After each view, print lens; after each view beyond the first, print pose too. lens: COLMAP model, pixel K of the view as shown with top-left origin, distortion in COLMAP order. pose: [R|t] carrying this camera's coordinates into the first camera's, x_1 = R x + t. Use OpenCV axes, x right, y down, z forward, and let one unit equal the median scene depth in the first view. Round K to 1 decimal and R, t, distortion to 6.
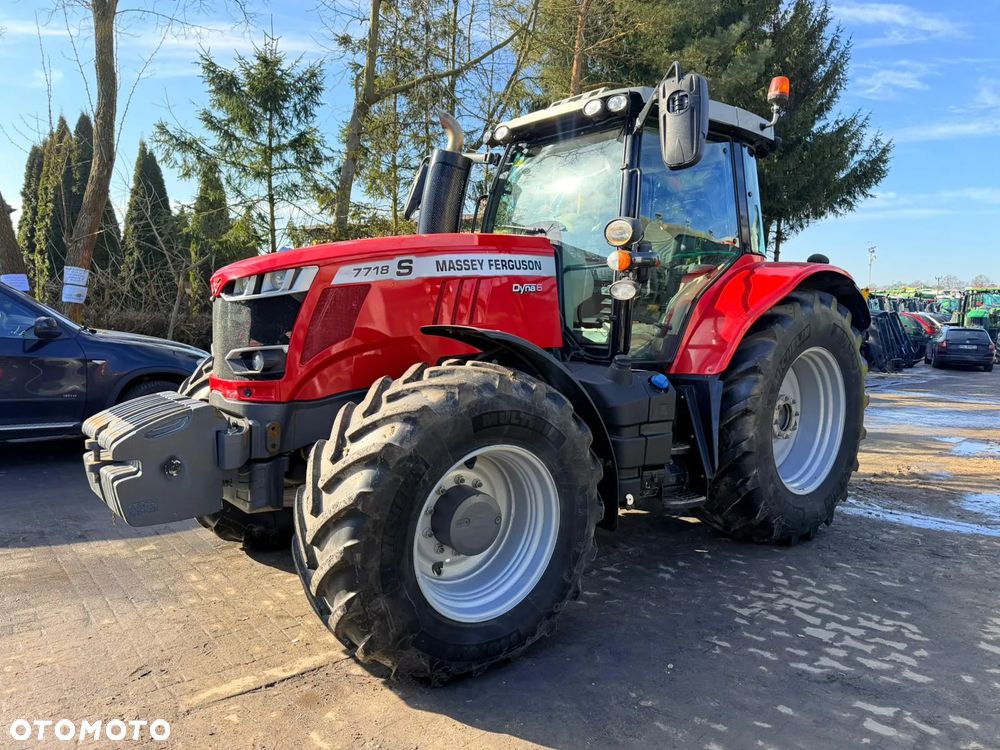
lens RADIAL K [[712.8, 0, 504.3], [0, 712.8, 375.3], [0, 0, 1]] dist [0.042714, -0.047182]
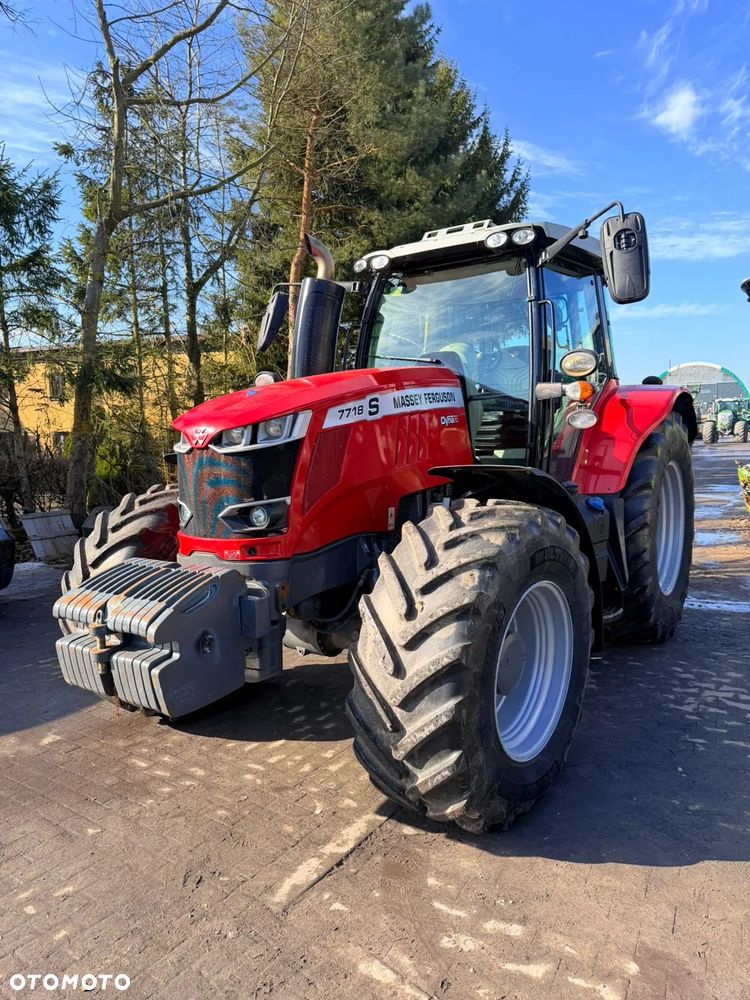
lens RADIAL K [[712.8, 0, 374.8], [0, 712.8, 502.1], [0, 0, 1]] dist [0.042714, -0.047182]
pose [[0.961690, -0.074959, 0.263692, -0.389030], [0.072241, 0.997187, 0.020003, -0.040417], [-0.264449, -0.000187, 0.964400, 0.071670]]
